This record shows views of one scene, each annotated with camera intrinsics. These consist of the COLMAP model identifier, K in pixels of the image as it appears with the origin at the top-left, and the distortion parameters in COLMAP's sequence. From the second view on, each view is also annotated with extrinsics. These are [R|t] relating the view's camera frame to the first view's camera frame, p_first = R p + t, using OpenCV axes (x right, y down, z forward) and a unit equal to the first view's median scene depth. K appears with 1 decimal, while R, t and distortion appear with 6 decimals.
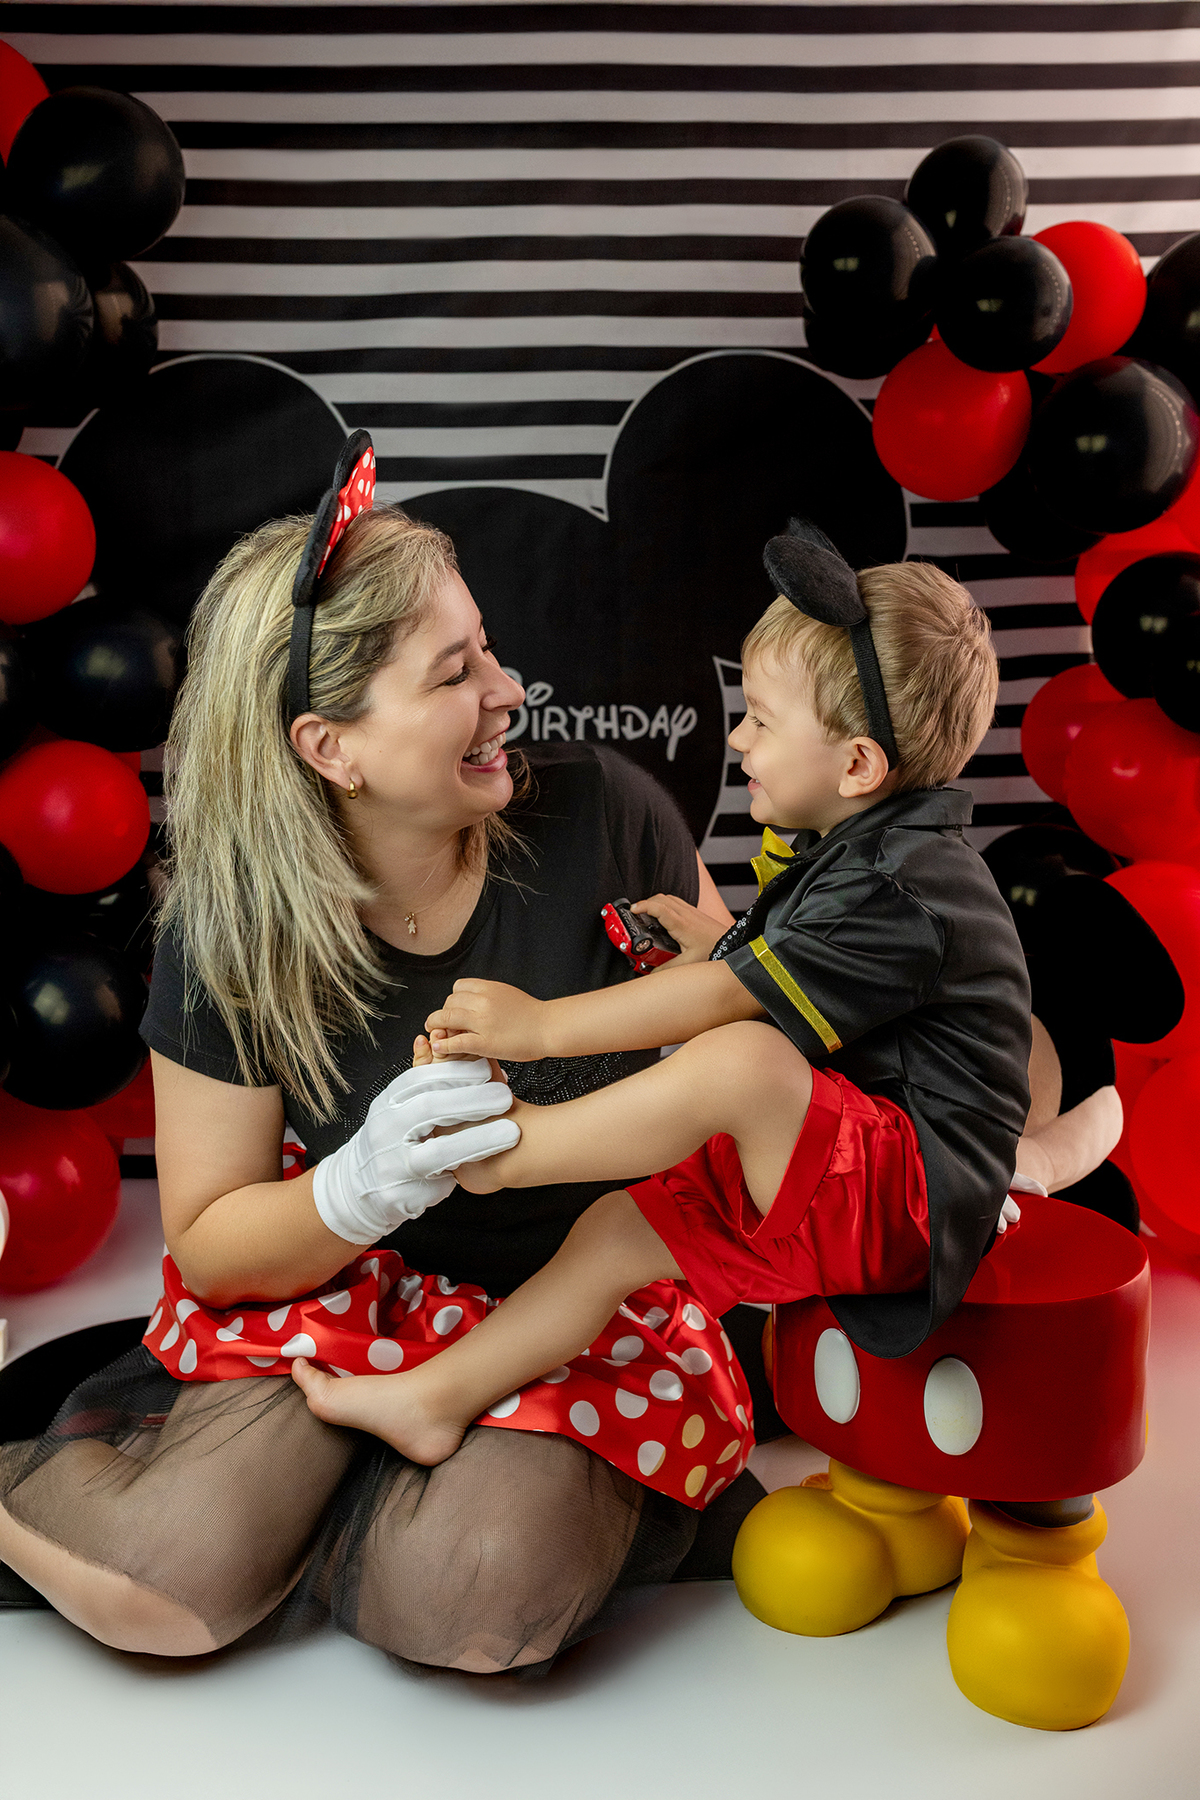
lens RADIAL K [[1771.1, 0, 614.0], [0, 1771.1, 871.1], [0, 0, 1]] dist [0.012442, 0.000000]
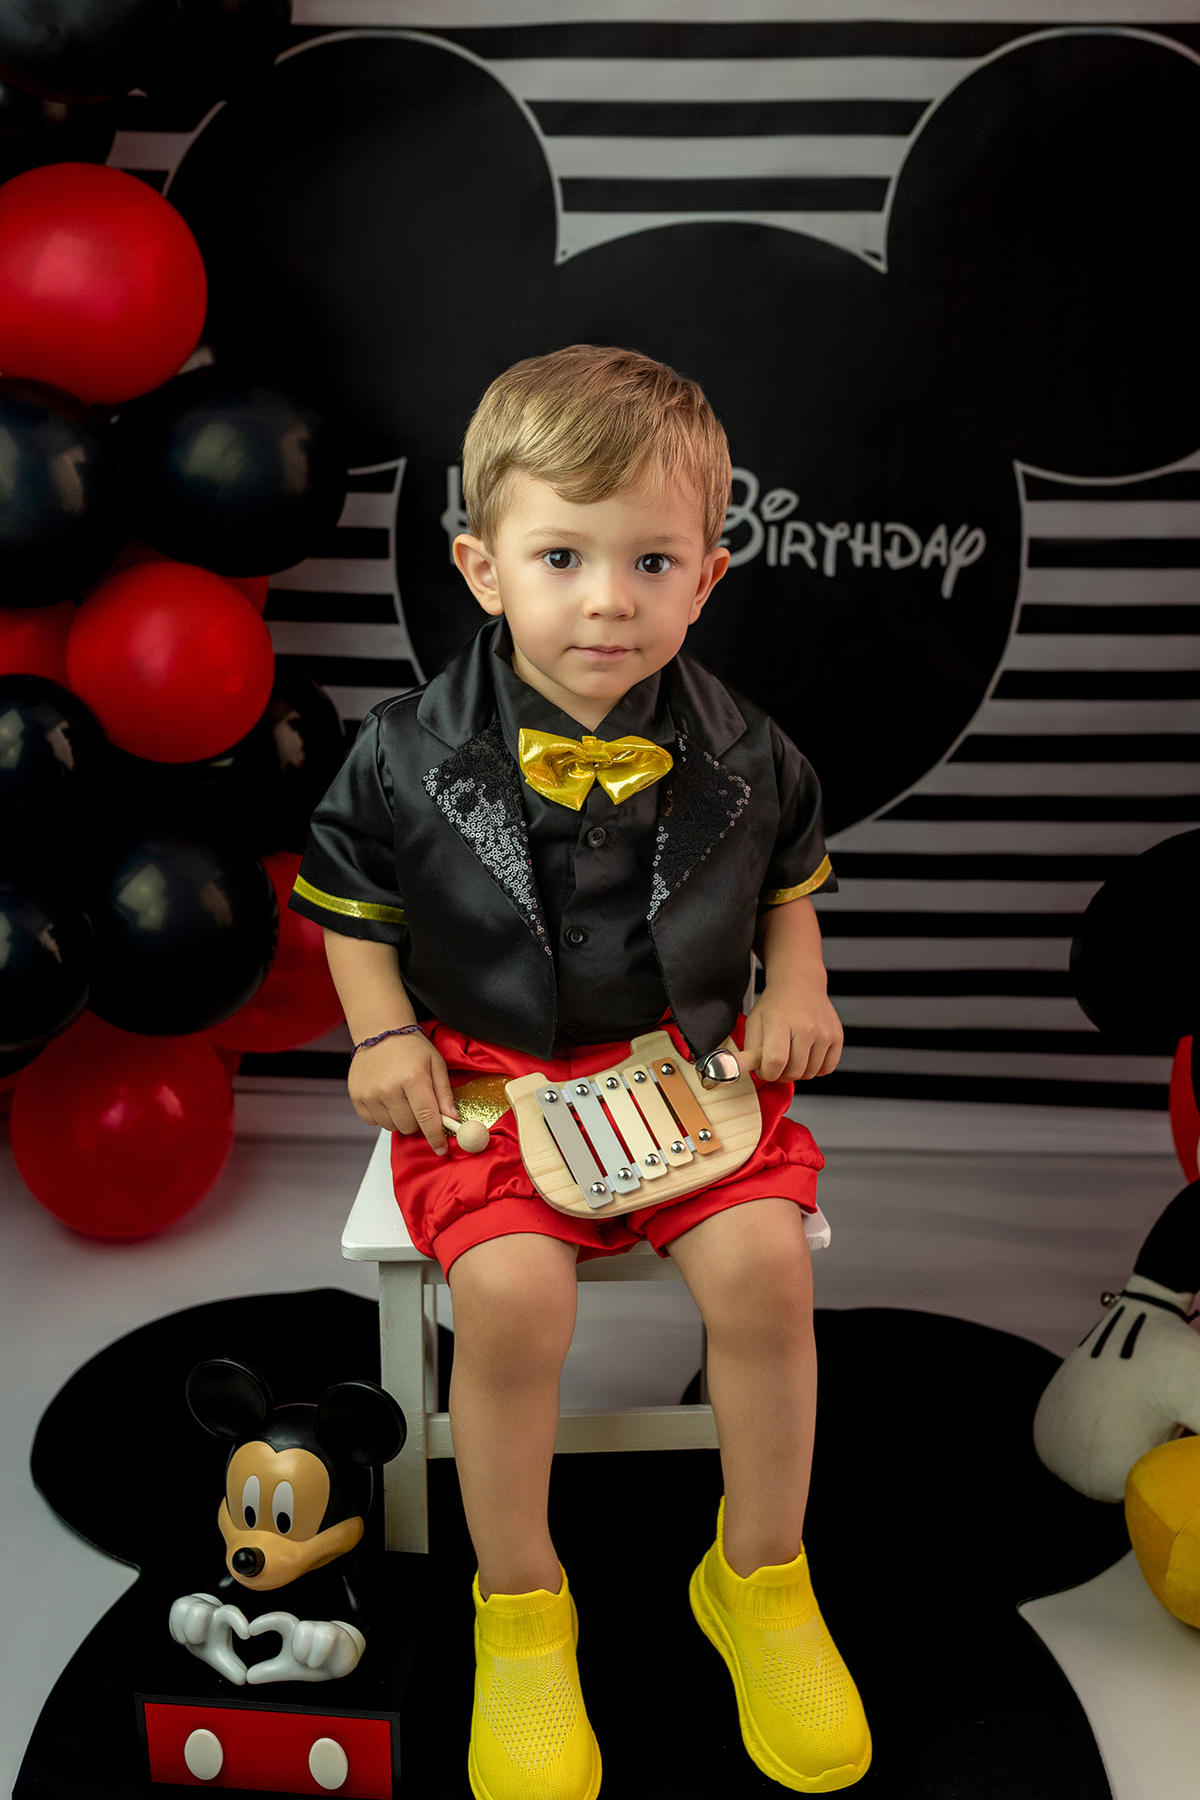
lens RADIAL K [[1834.0, 0, 599.2], [0, 1834.0, 895.8], [0, 0, 1]] dist [0.014536, 0.000000]
pose [[0.993408, 0.053974, -0.101132, -0.030296], [-0.038804, 0.988468, 0.146377, -0.045857], [0.107866, -0.141488, 0.984046, 0.186145]]
